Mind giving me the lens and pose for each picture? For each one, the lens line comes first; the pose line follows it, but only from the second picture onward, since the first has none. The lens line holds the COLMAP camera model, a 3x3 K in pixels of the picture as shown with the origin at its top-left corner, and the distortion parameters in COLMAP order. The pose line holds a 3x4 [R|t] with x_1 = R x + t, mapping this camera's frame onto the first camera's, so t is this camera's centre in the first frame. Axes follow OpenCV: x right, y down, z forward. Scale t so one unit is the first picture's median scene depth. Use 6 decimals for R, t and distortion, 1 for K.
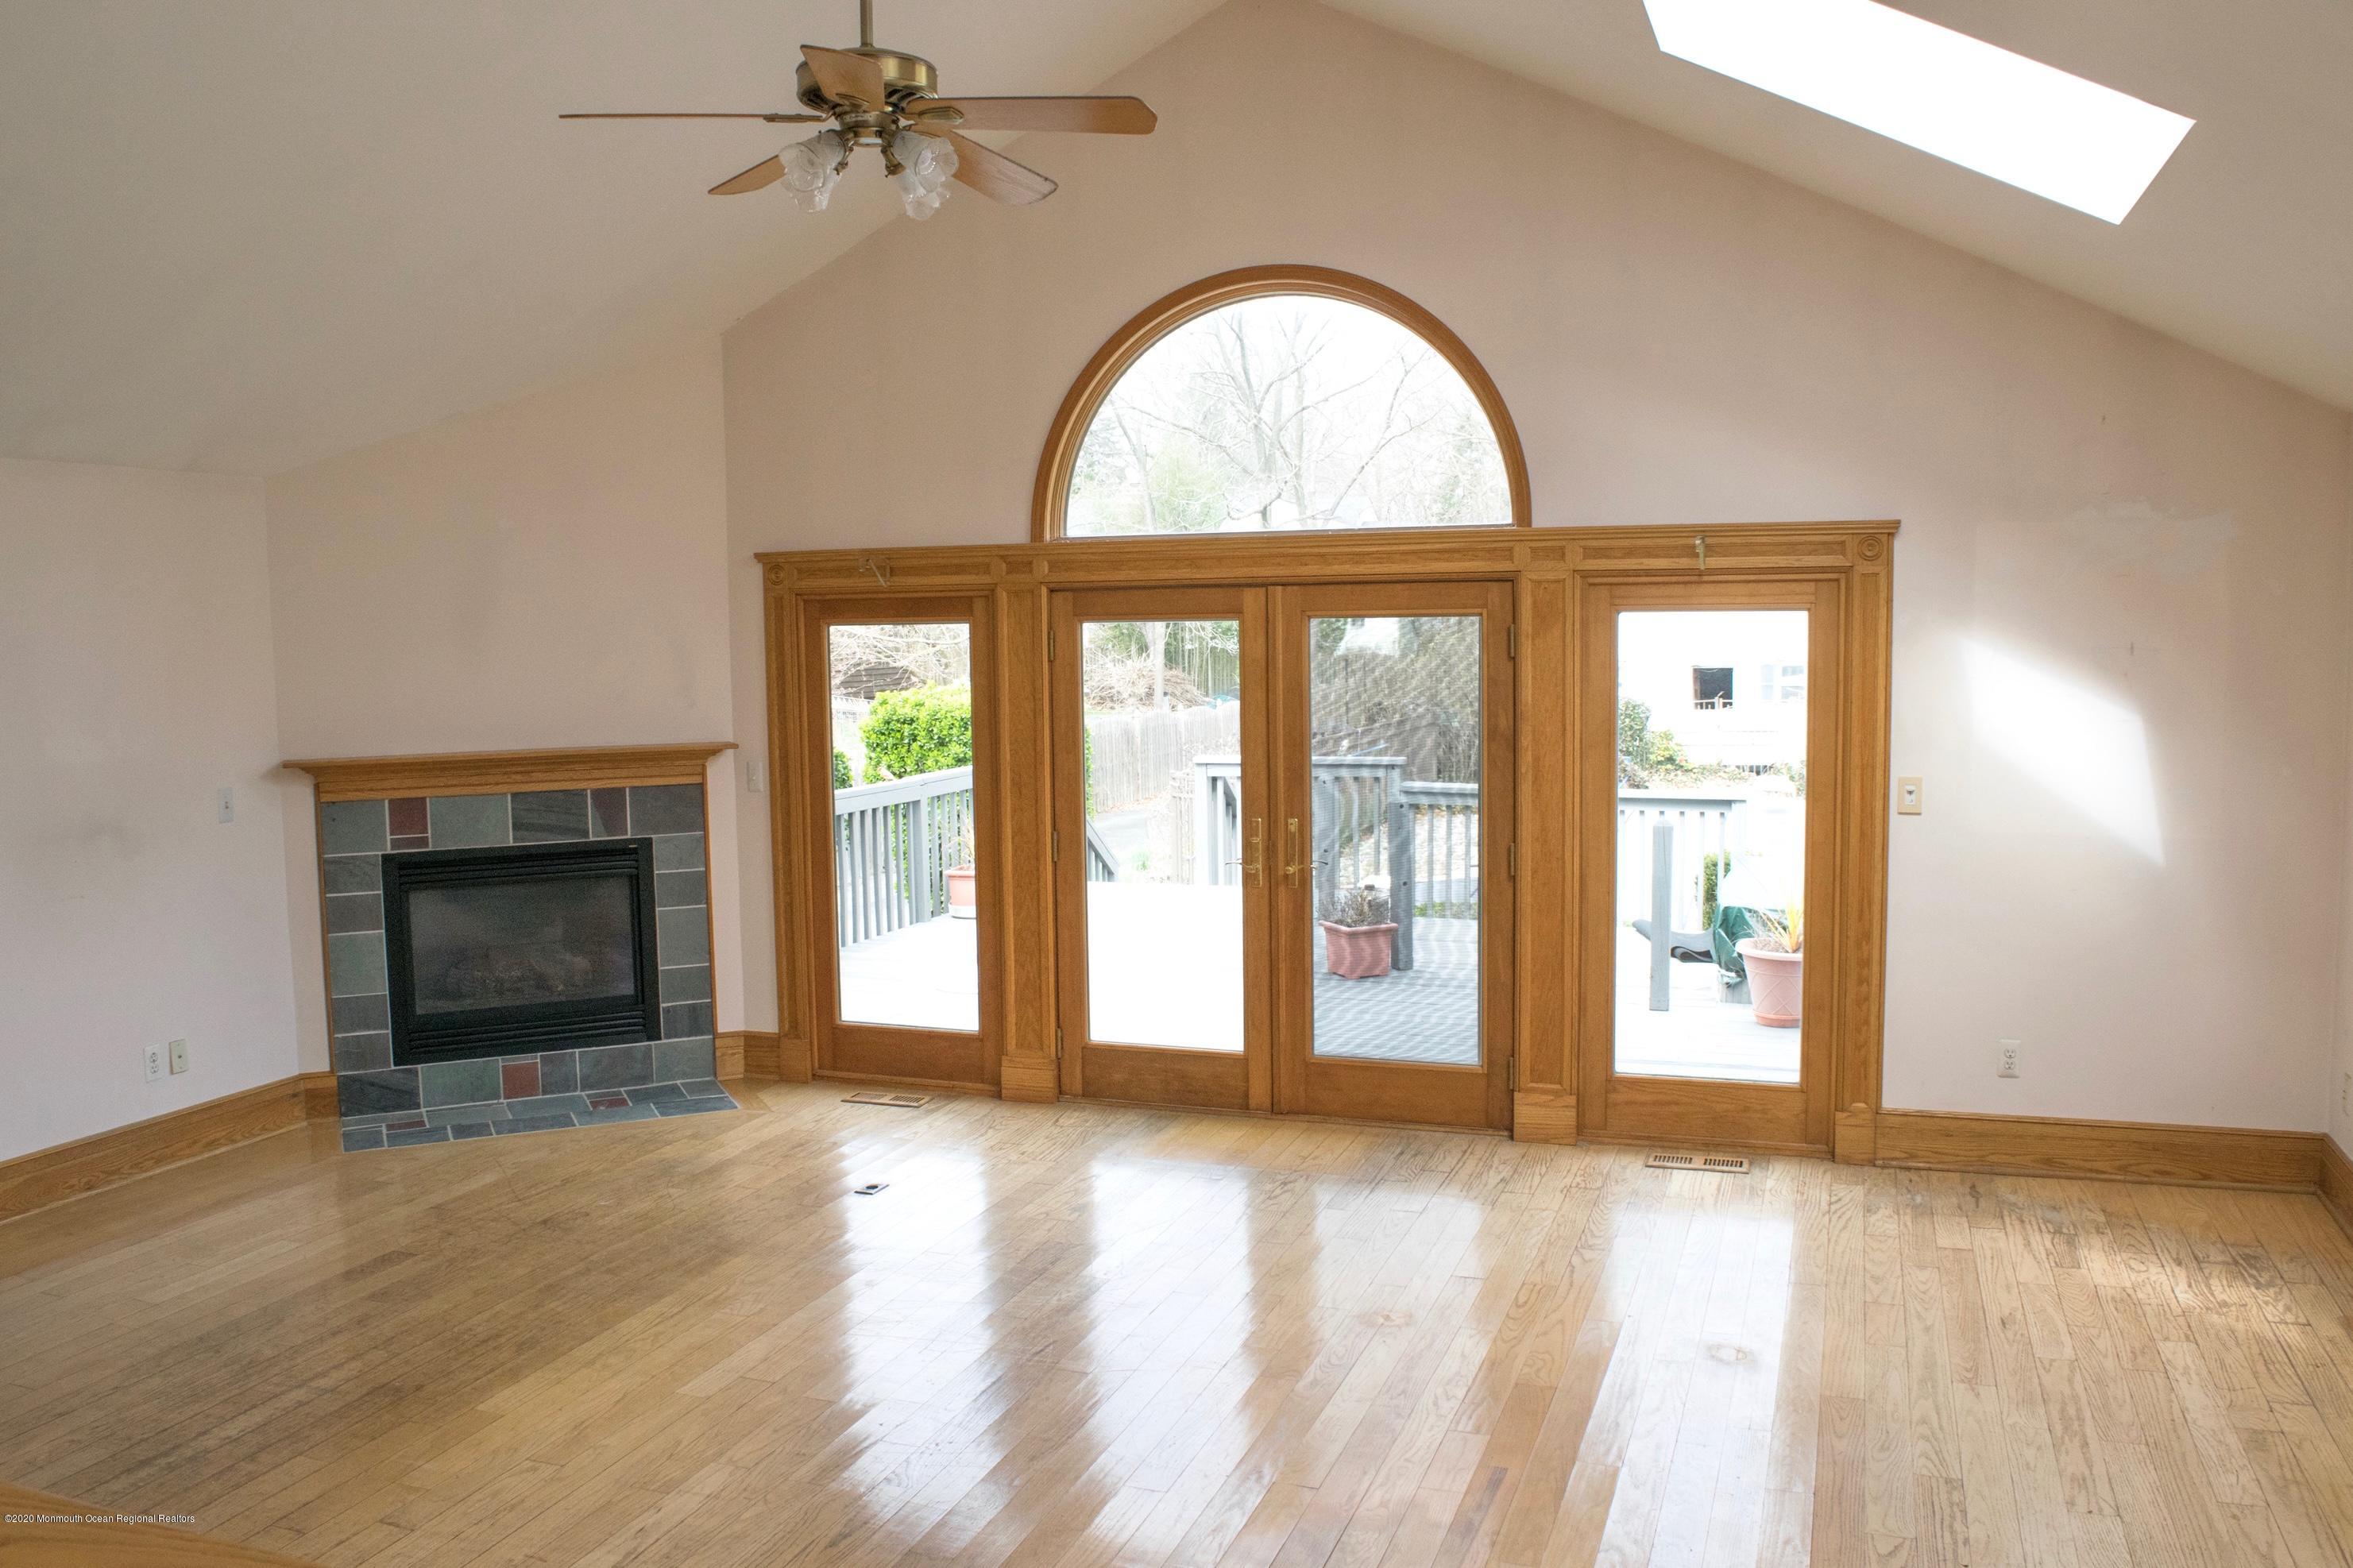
lens RADIAL K [[1871.0, 0, 1176.5], [0, 1871.0, 784.0], [0, 0, 1]] dist [-0.086325, 0.003128]
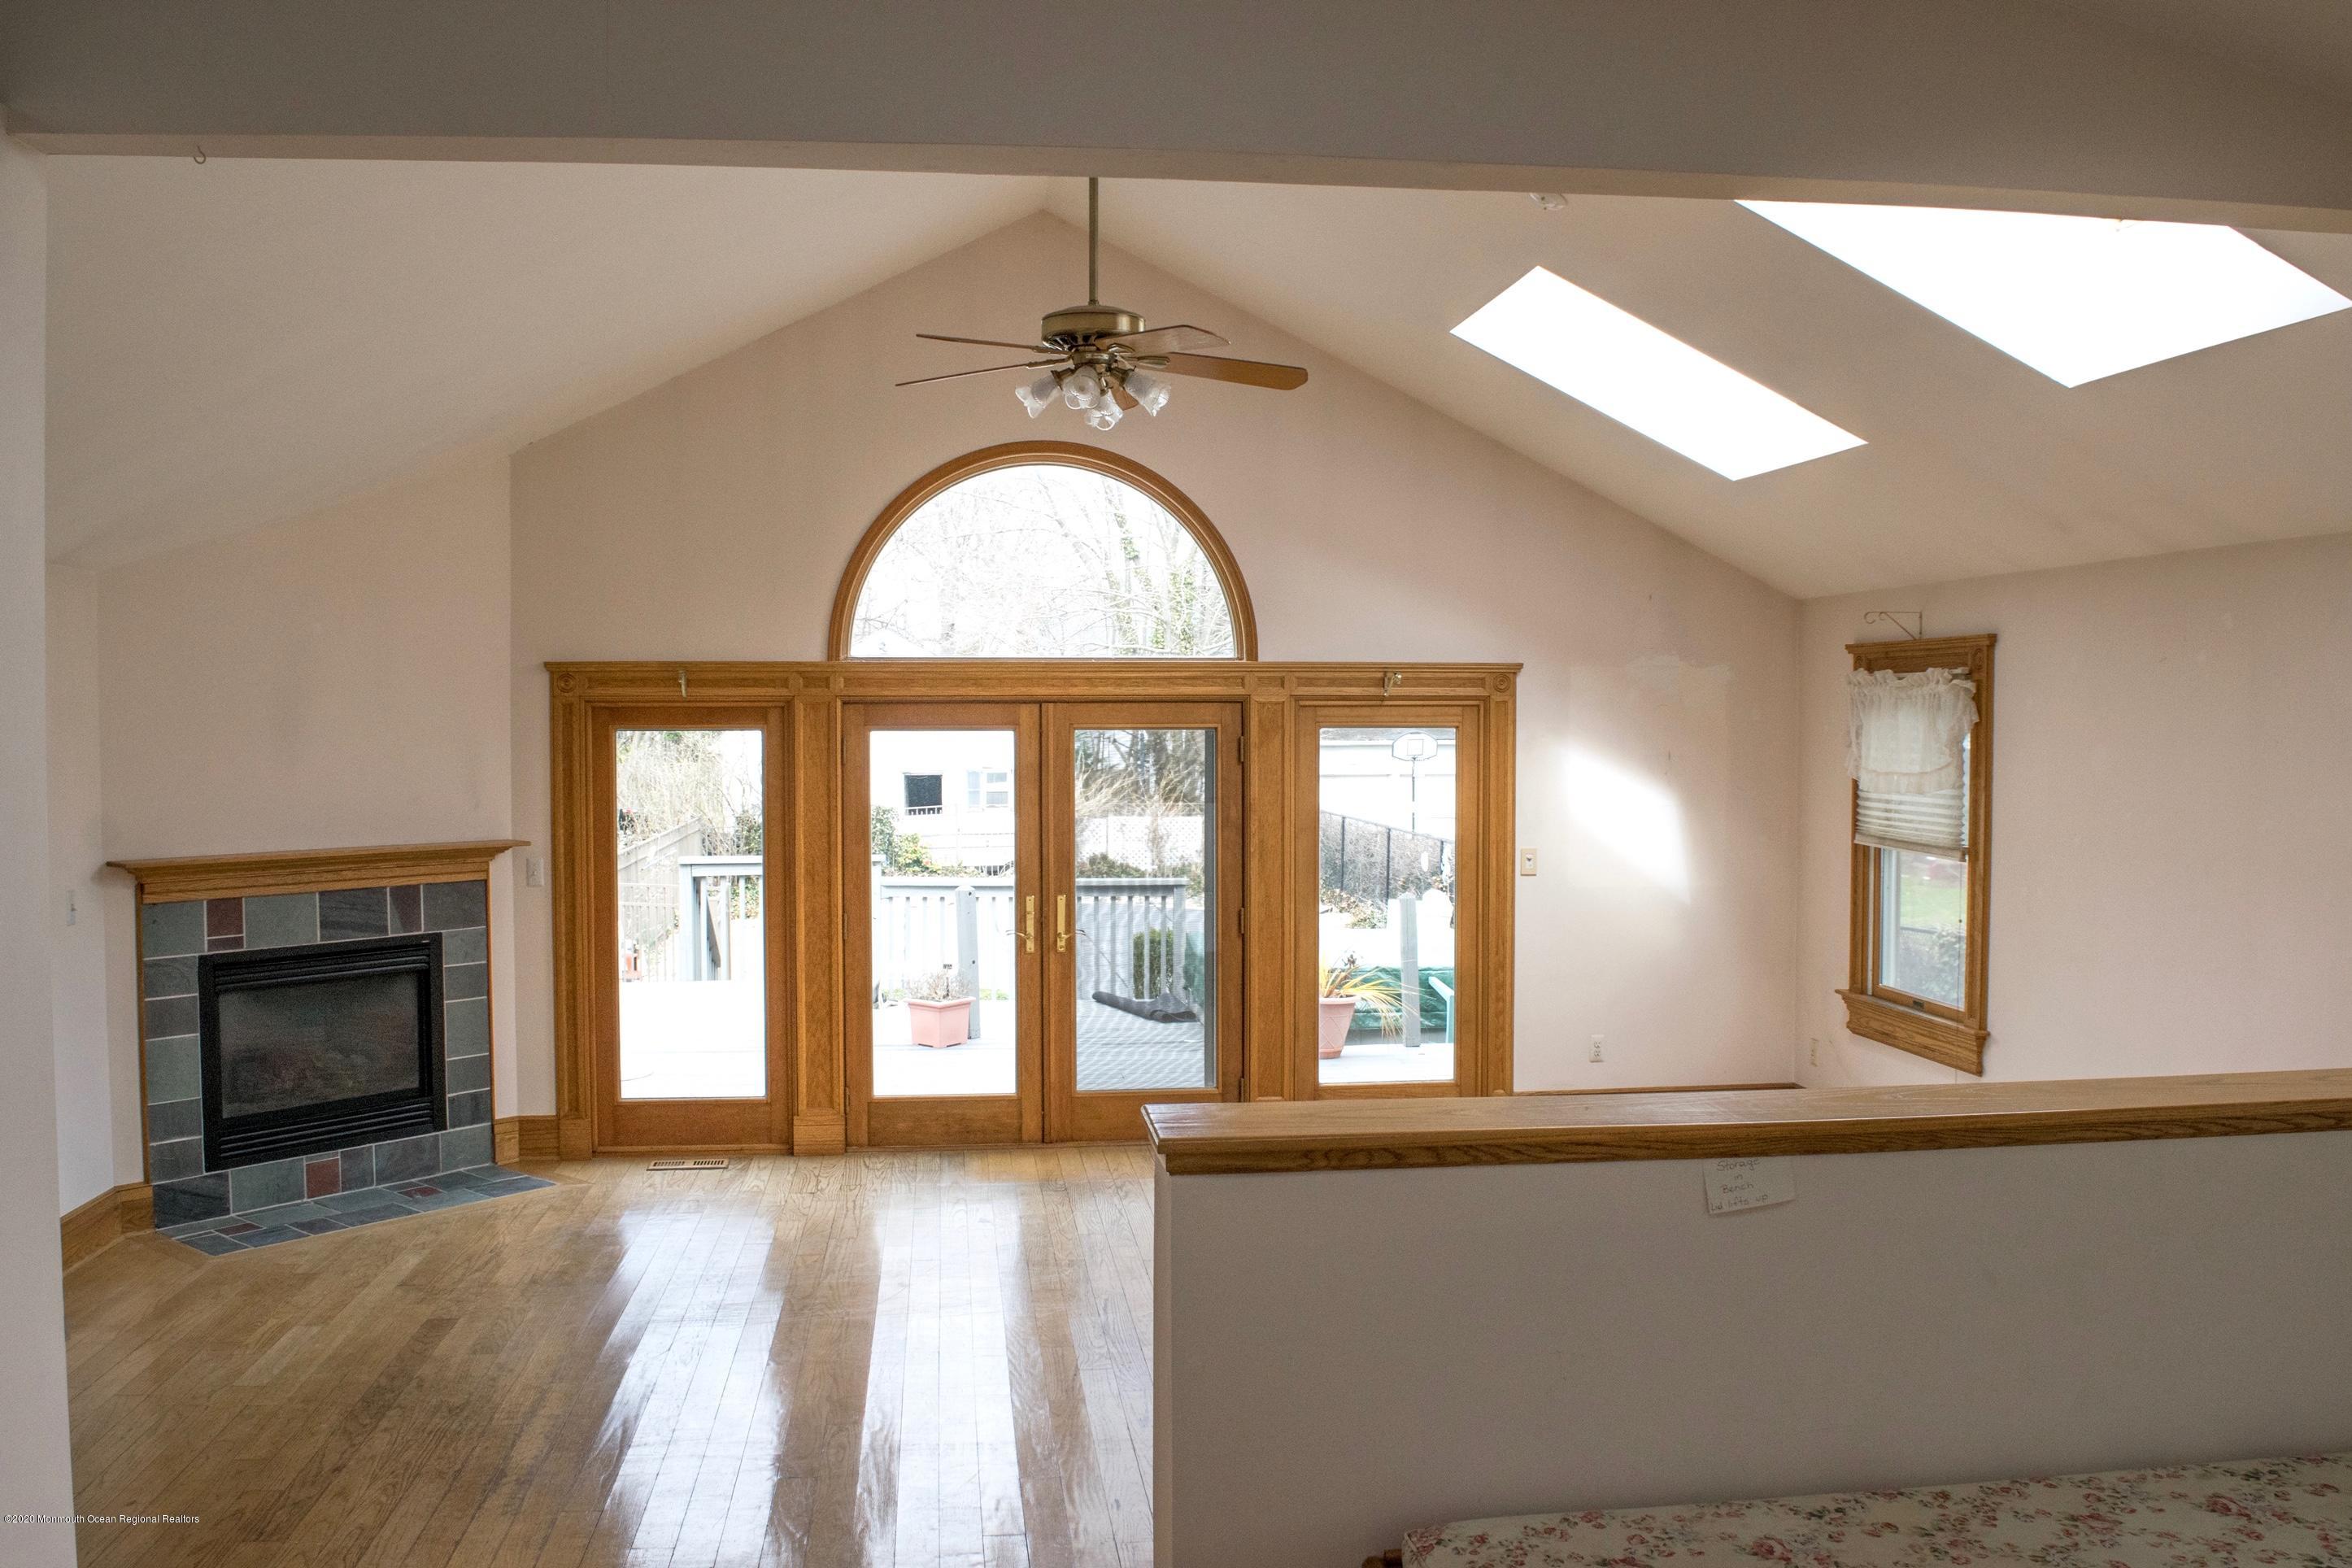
lens RADIAL K [[1919.1, 0, 1176.0], [0, 1919.1, 784.0], [0, 0, 1]] dist [-0.077458, 0.008027]
pose [[0.892048, -0.001367, 0.451939, -0.414113], [0.027661, 0.998286, -0.051578, 0.012478], [-0.451094, 0.058511, 0.890557, -0.136854]]
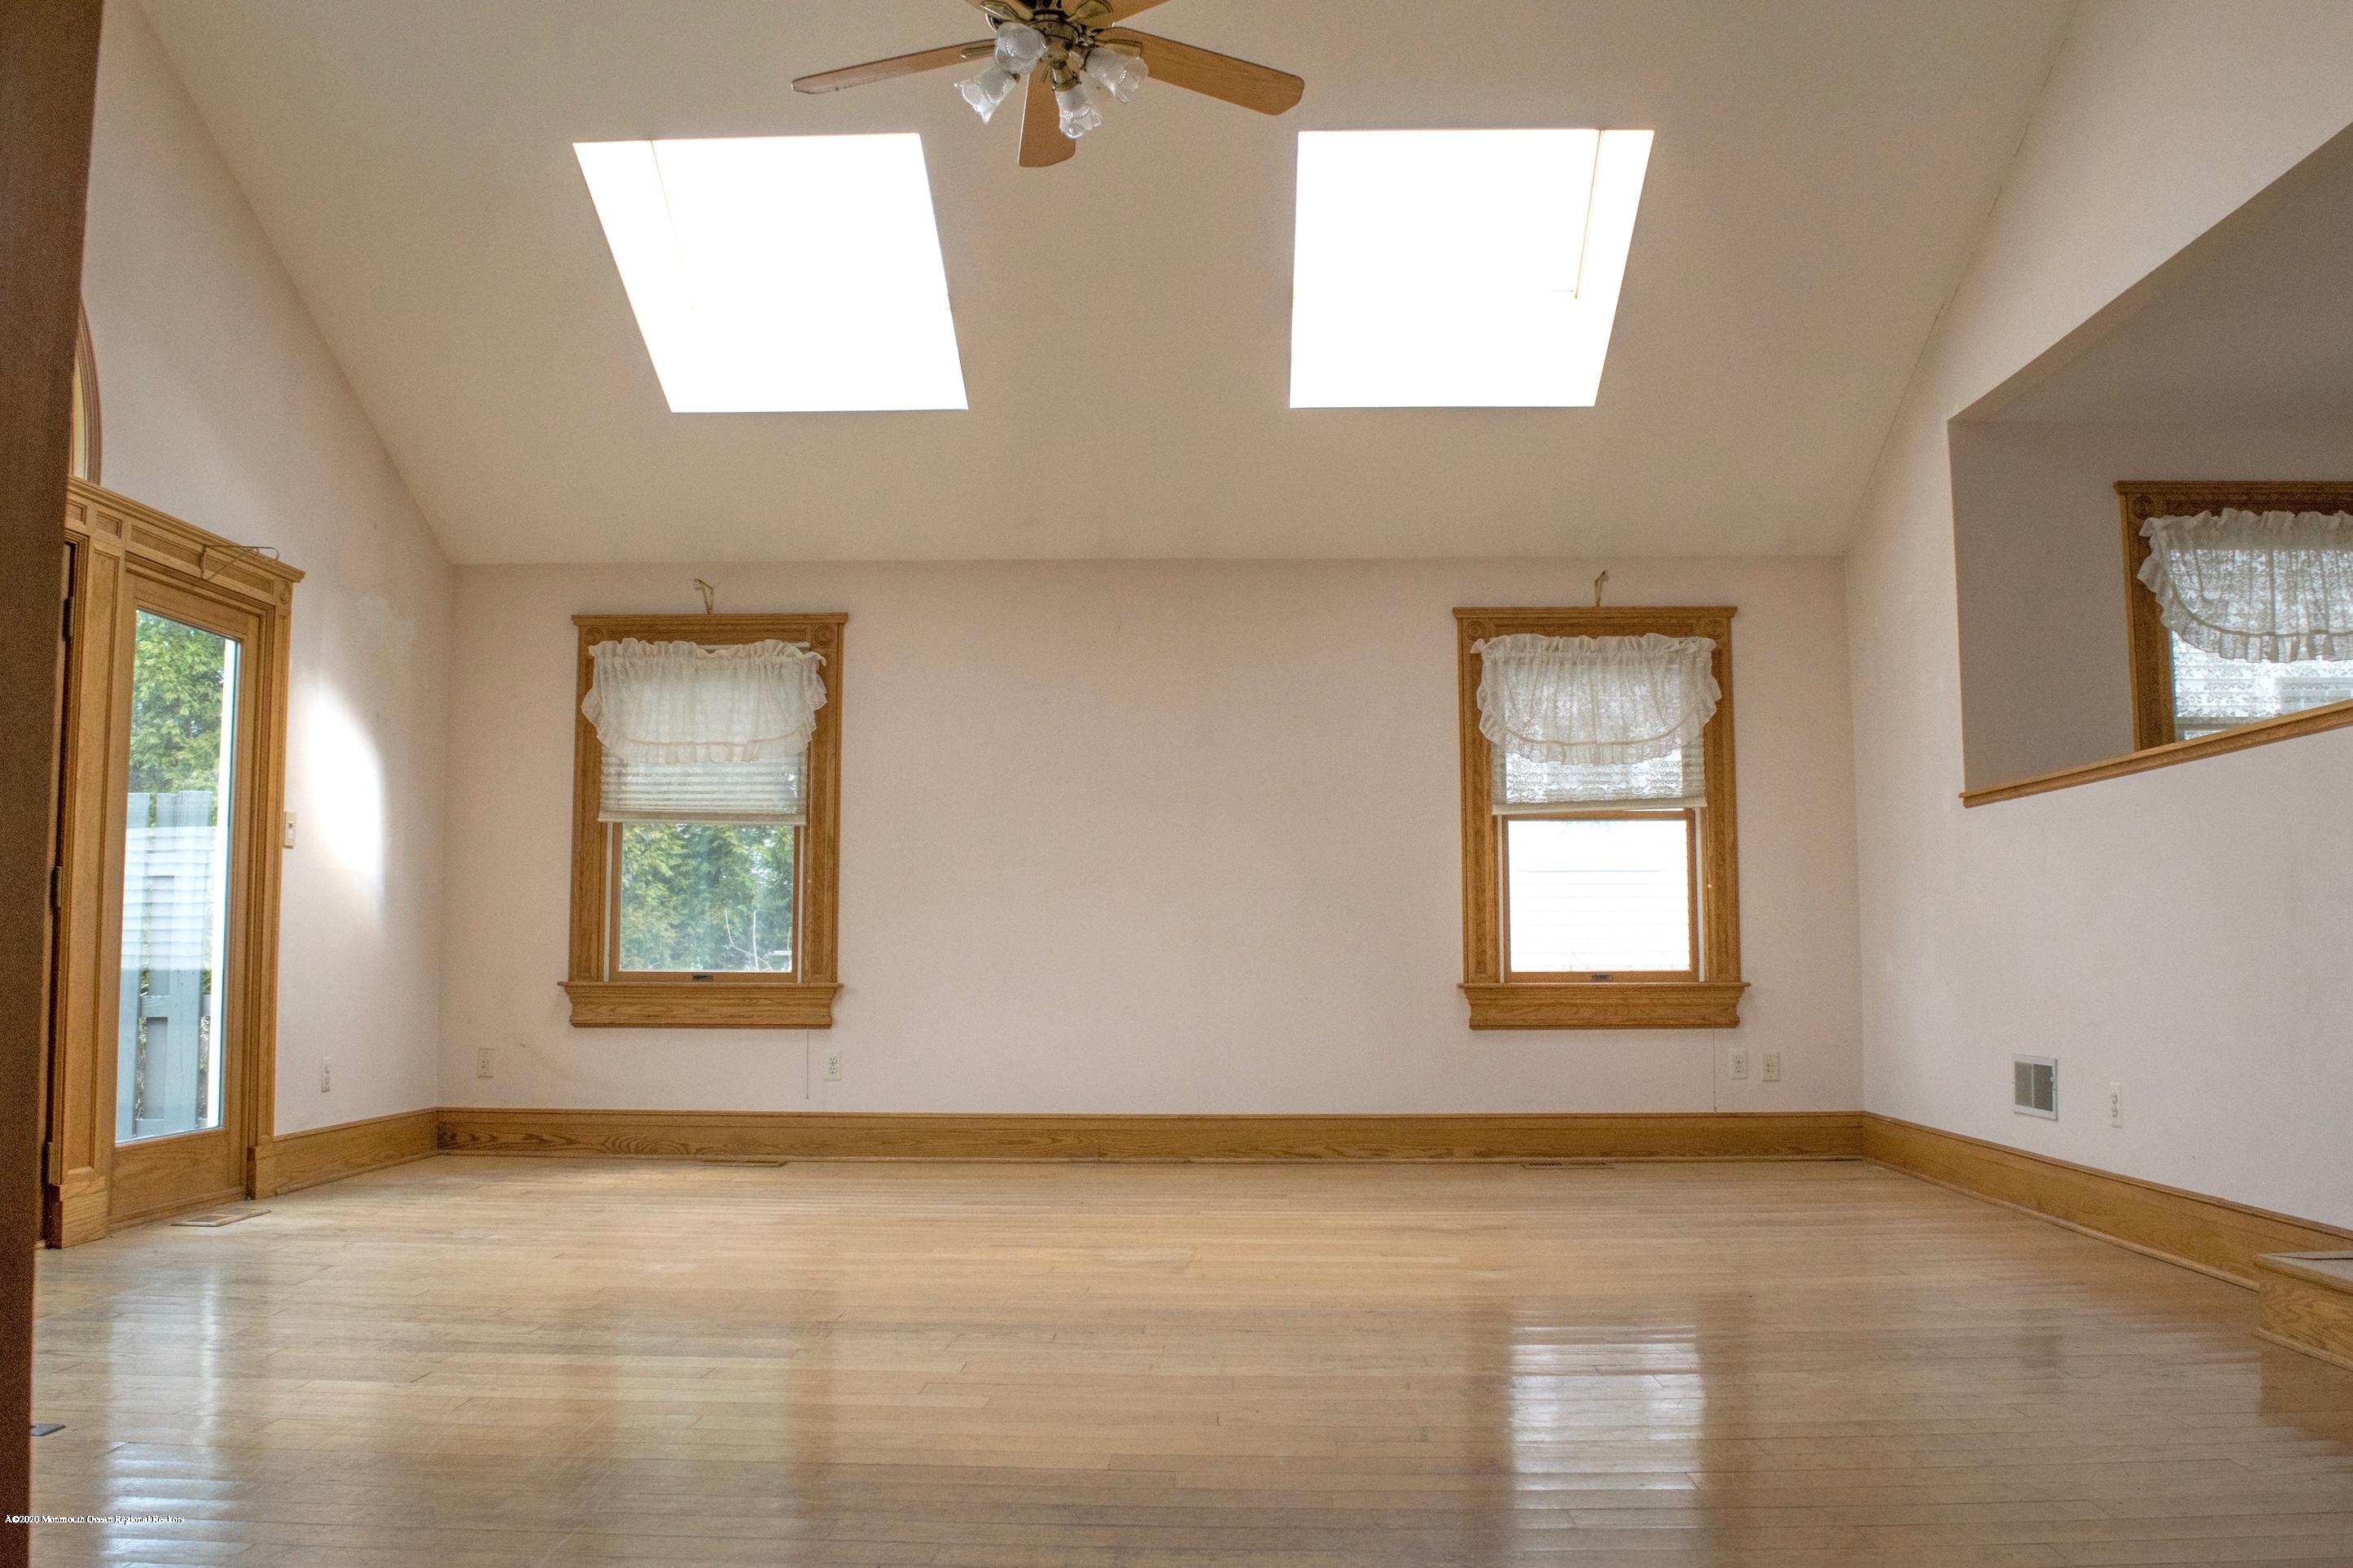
lens RADIAL K [[1919.9, 0, 1176.5], [0, 1919.9, 784.0], [0, 0, 1]] dist [-0.077458, 0.008027]
pose [[-0.313959, 0.100555, 0.944097, -0.666145], [0.092467, 0.992887, -0.075002, 0.091573], [-0.944923, 0.063751, -0.321024, 0.738477]]
